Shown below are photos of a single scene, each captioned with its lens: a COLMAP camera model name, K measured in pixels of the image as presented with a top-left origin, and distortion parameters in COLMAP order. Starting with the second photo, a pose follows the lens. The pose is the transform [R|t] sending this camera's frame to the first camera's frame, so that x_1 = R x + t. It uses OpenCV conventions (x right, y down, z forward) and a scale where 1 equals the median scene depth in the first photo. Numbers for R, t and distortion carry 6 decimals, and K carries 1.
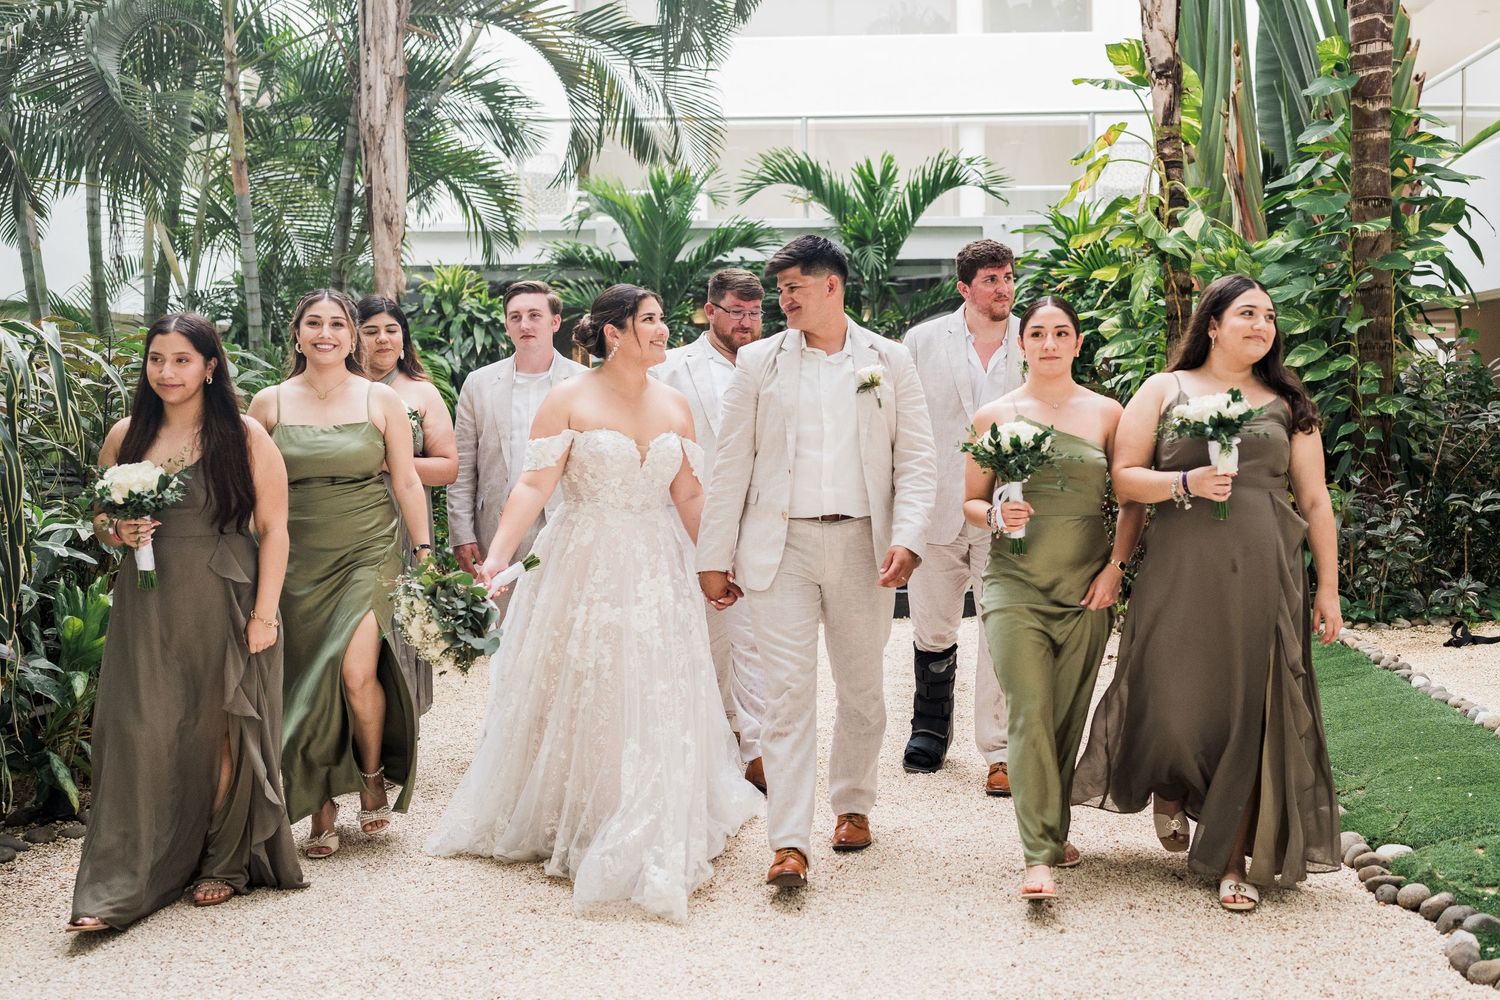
lens RADIAL K [[1590.4, 0, 750.0], [0, 1590.4, 500.0], [0, 0, 1]] dist [-0.168771, 0.009839]
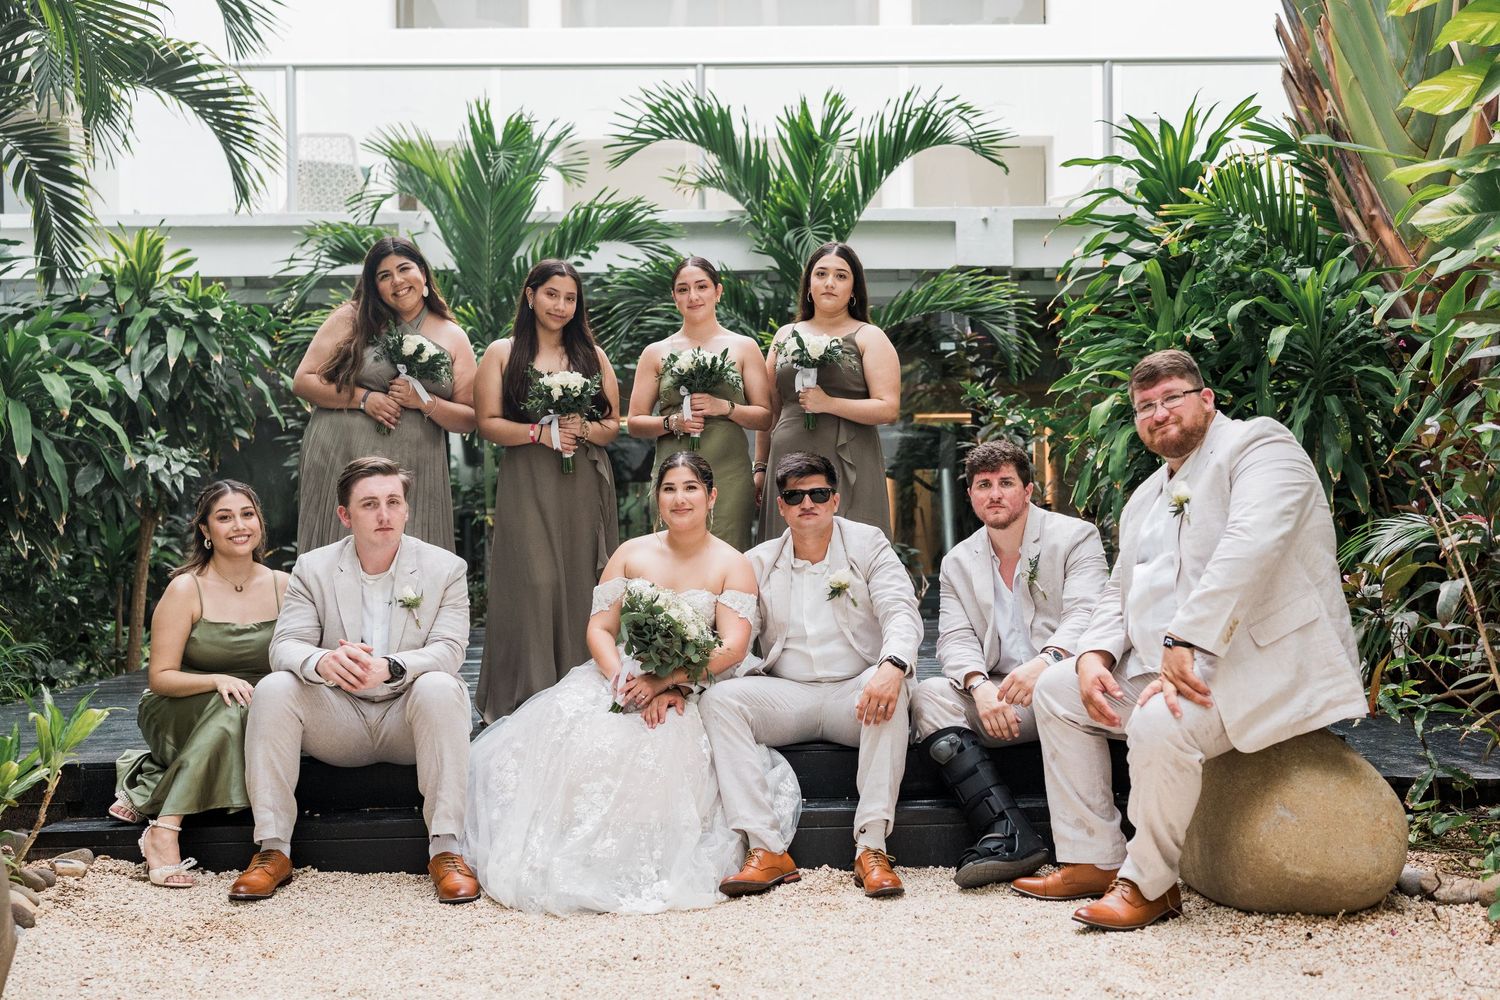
lens RADIAL K [[1473.4, 0, 742.5], [0, 1473.4, 538.1], [0, 0, 1]] dist [0.000421, 0.005136]
pose [[0.995908, 0.001146, 0.090370, -0.006070], [0.003595, 0.998626, -0.052279, 0.001259], [-0.090306, 0.052390, 0.994535, 0.387926]]
